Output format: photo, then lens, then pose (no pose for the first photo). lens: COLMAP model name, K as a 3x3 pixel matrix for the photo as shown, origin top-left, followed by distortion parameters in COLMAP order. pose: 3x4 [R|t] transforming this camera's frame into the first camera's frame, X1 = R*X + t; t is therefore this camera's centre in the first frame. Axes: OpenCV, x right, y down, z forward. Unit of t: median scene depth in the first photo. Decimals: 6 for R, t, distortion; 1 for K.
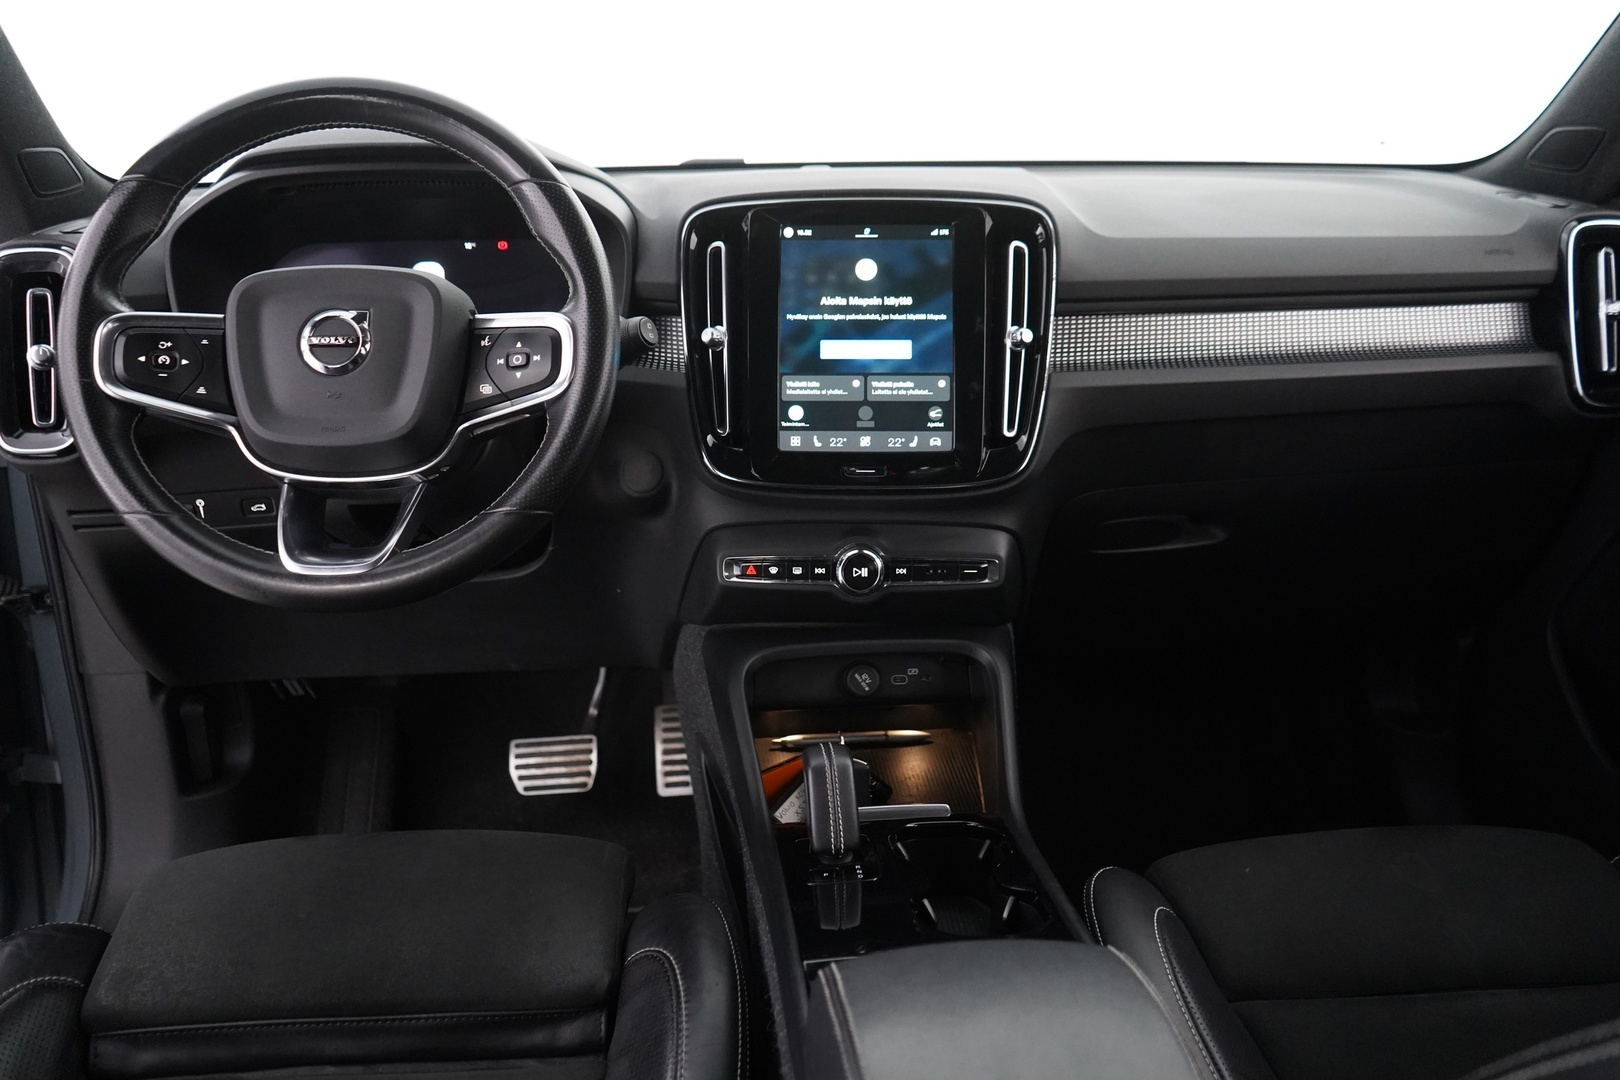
lens RADIAL K [[1303.9, 0, 804.2], [0, 1303.9, 535.0], [0, 0, 1]] dist [-0.001637, 0.013636]
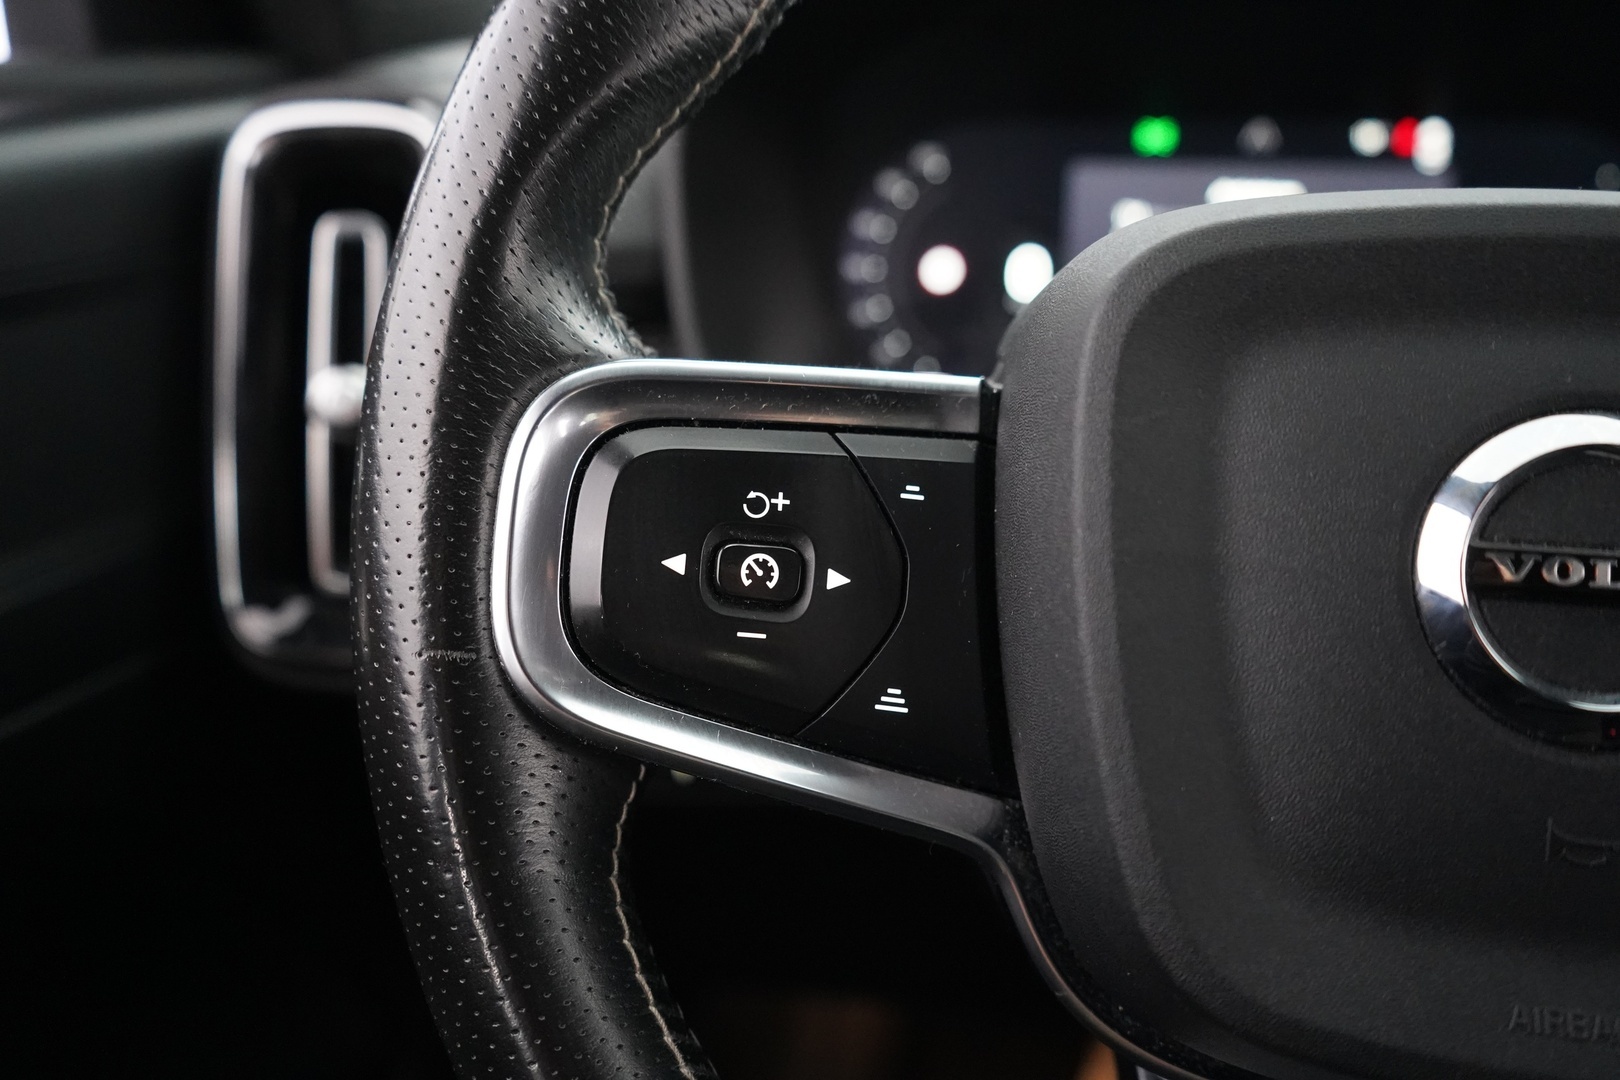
lens RADIAL K [[1303.9, 0, 820.8], [0, 1303.9, 500.4], [0, 0, 1]] dist [-0.001637, 0.013636]
pose [[0.974206, 0.084877, -0.209092, -0.361712], [-0.077470, 0.996051, 0.043380, -0.132459], [0.211948, -0.026063, 0.976933, 0.646826]]
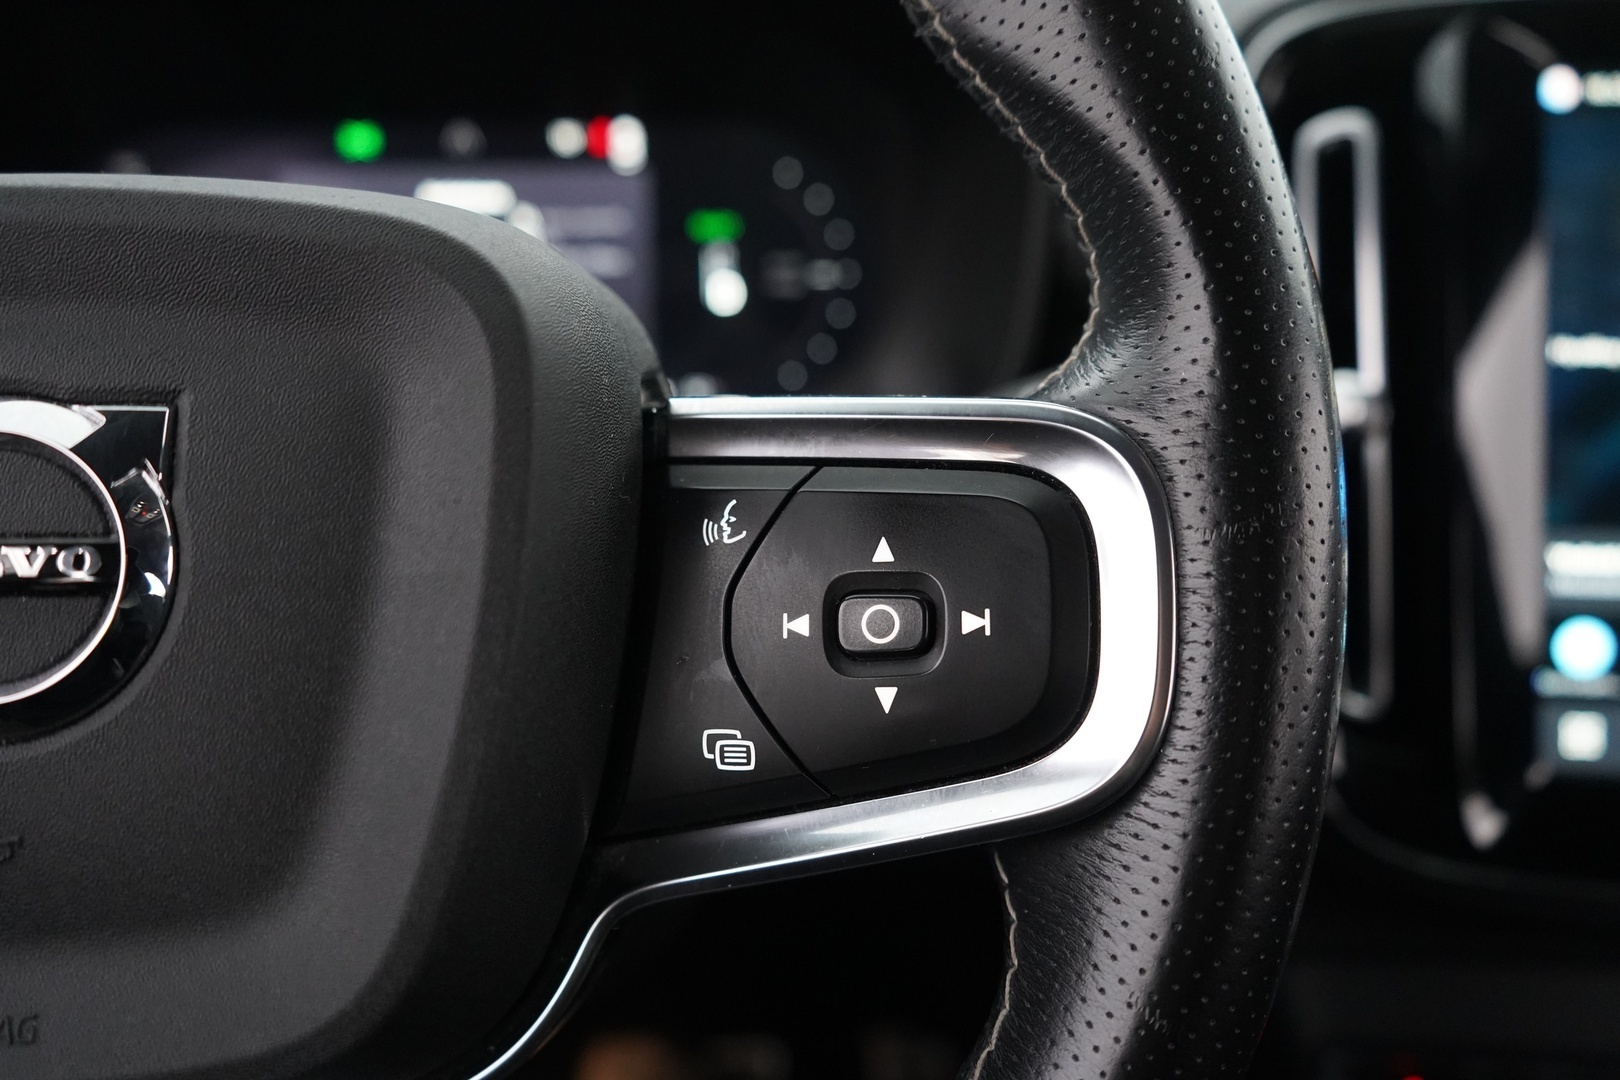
lens RADIAL K [[1303.9, 0, 803.5], [0, 1303.9, 544.2], [0, 0, 1]] dist [-0.001637, 0.013636]
pose [[0.999471, 0.012233, -0.030135, -0.193058], [-0.010640, 0.998566, 0.052464, -0.135529], [0.030733, -0.052115, 0.998168, 0.671377]]
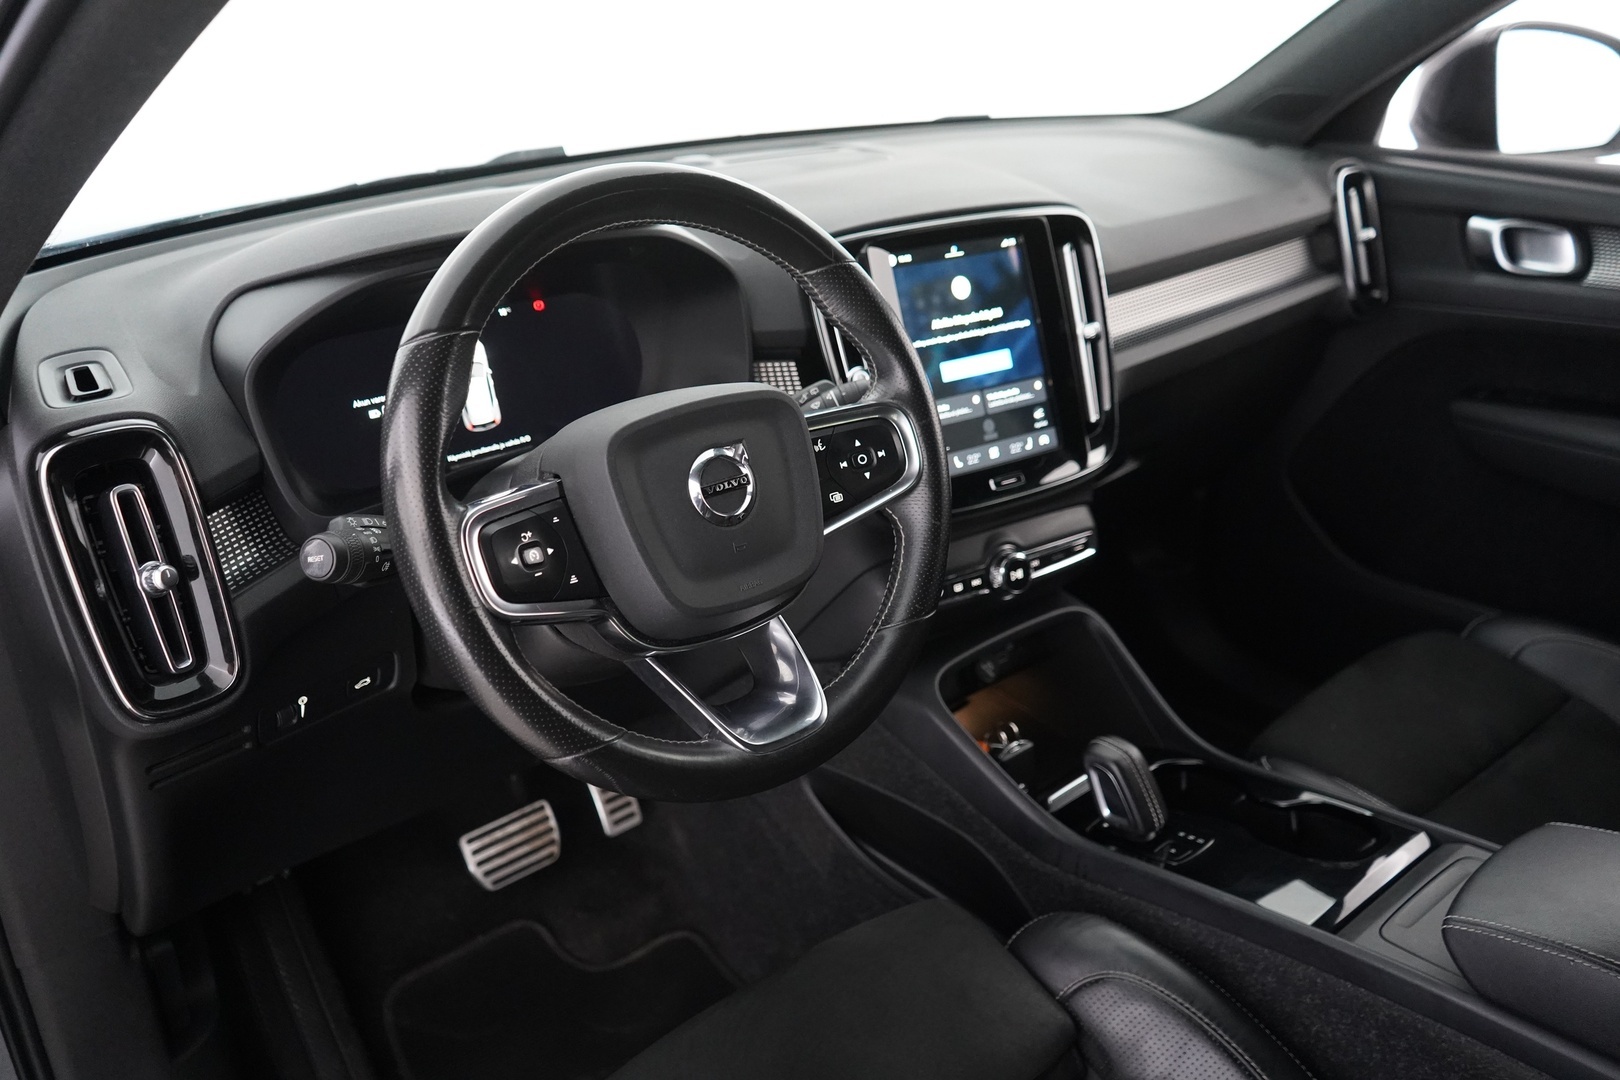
lens RADIAL K [[1303.9, 0, 799.2], [0, 1303.9, 538.9], [0, 0, 1]] dist [-0.001637, 0.013636]
pose [[0.815034, -0.241258, 0.526796, -0.651087], [0.180246, 0.969649, 0.165204, -0.206300], [-0.550664, -0.039695, 0.833783, 0.207734]]
